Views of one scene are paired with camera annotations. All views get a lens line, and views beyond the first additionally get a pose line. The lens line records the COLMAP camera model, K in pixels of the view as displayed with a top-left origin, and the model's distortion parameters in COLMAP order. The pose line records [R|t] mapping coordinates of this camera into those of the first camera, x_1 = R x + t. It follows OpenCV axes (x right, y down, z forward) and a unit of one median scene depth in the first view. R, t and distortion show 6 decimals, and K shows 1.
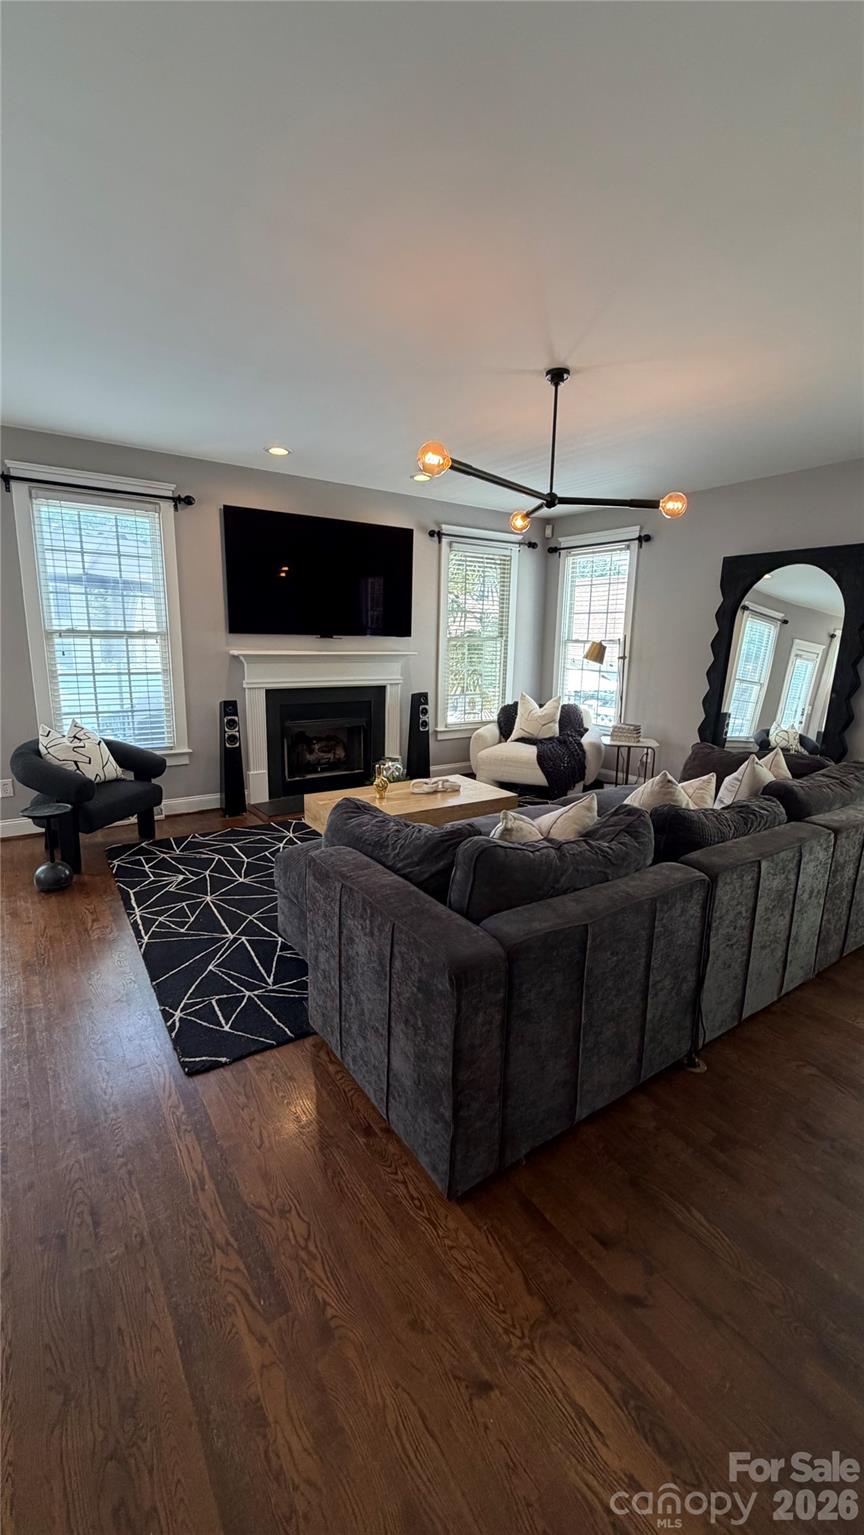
lens RADIAL K [[612.9, 0, 431.6], [0, 612.9, 763.2], [0, 0, 1]] dist [0.003953, -0.000458]
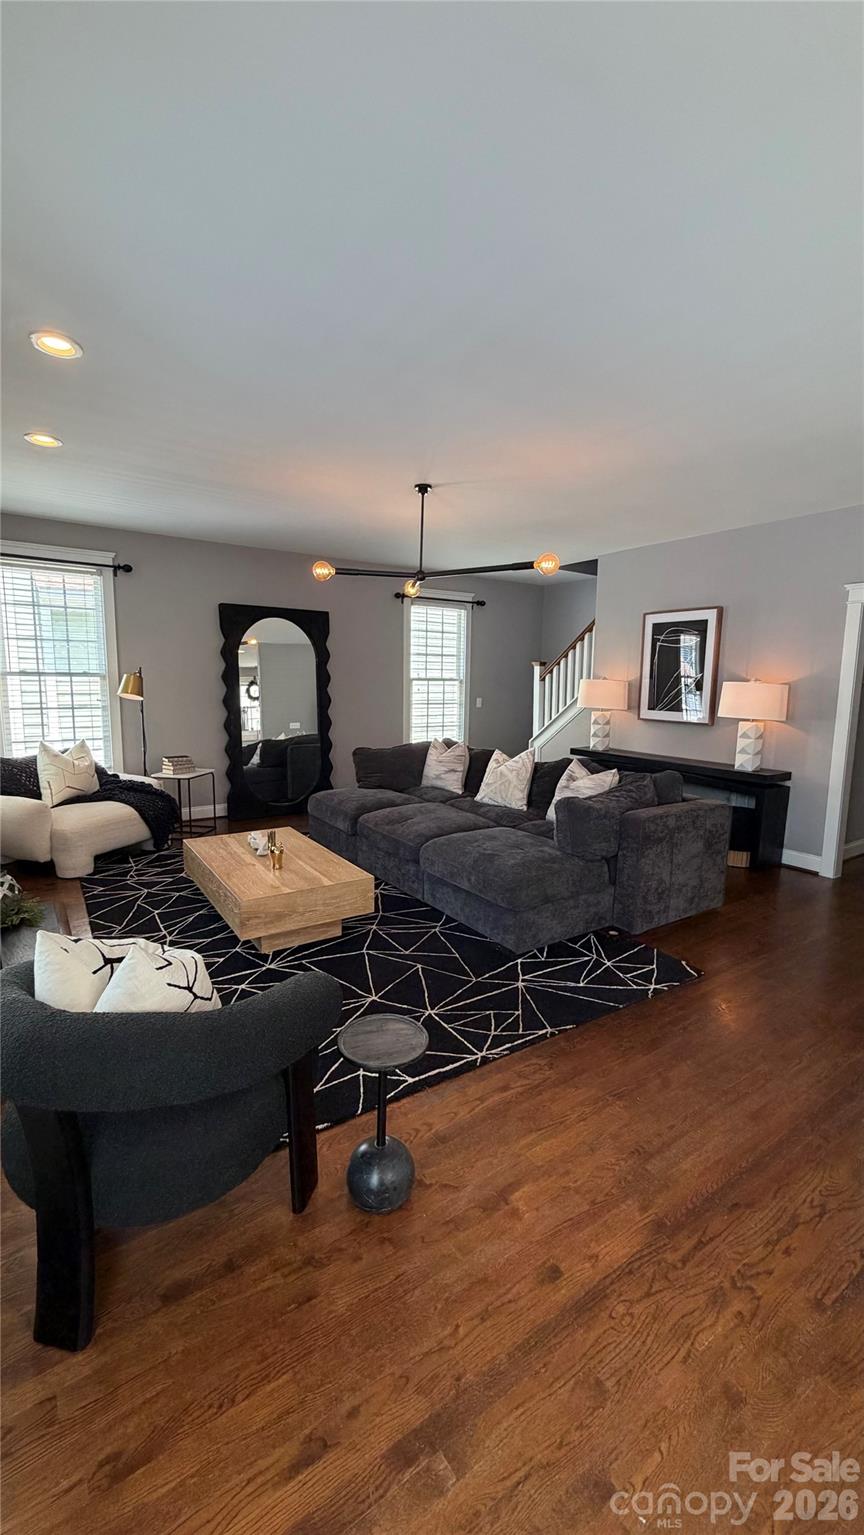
lens RADIAL K [[612.9, 0, 437.1], [0, 612.9, 761.4], [0, 0, 1]] dist [0.003953, -0.000458]
pose [[-0.005165, -0.151042, 0.988514, -1.146618], [0.192511, 0.969886, 0.149202, -0.212855], [-0.981281, 0.191070, 0.024068, 0.968825]]
